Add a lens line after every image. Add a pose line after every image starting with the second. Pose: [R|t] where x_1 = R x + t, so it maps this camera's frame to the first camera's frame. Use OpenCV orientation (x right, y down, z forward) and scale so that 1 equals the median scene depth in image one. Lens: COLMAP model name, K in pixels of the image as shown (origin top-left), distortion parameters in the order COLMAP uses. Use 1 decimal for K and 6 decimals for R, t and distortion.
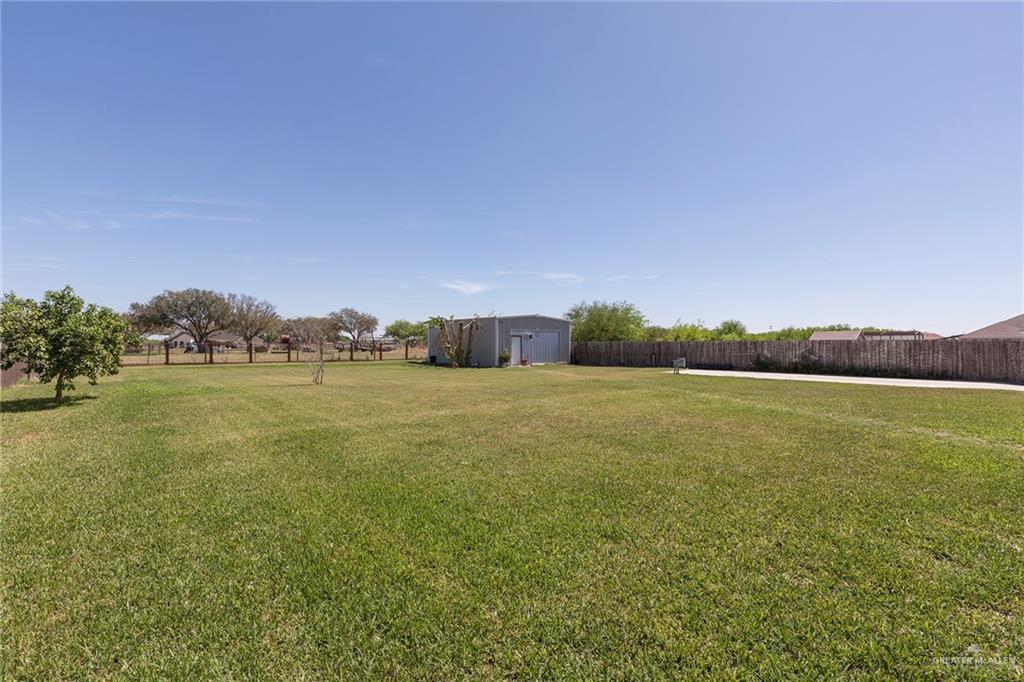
lens RADIAL K [[480.5, 0, 511.6], [0, 480.5, 342.7], [0, 0, 1]] dist [-0.000312, -0.000094]
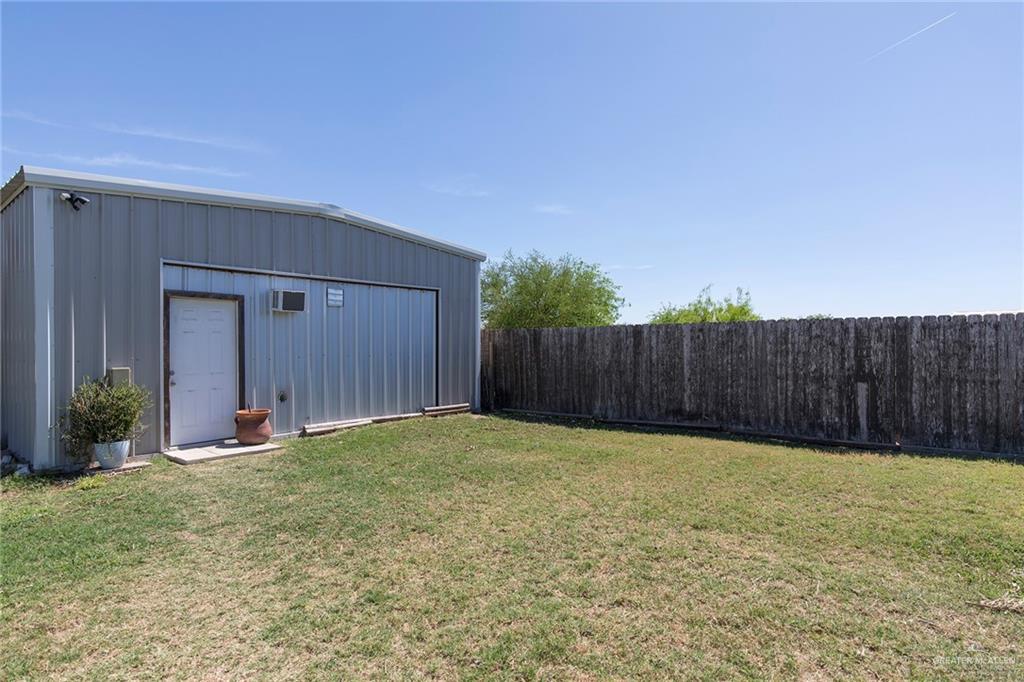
lens RADIAL K [[561.9, 0, 511.5], [0, 561.9, 341.0], [0, 0, 1]] dist [0.000373, -0.000008]
pose [[0.985262, -0.008778, 0.170828, 0.092160], [0.008629, 0.999961, 0.001614, 0.004962], [-0.170836, -0.000116, 0.985299, 0.739461]]
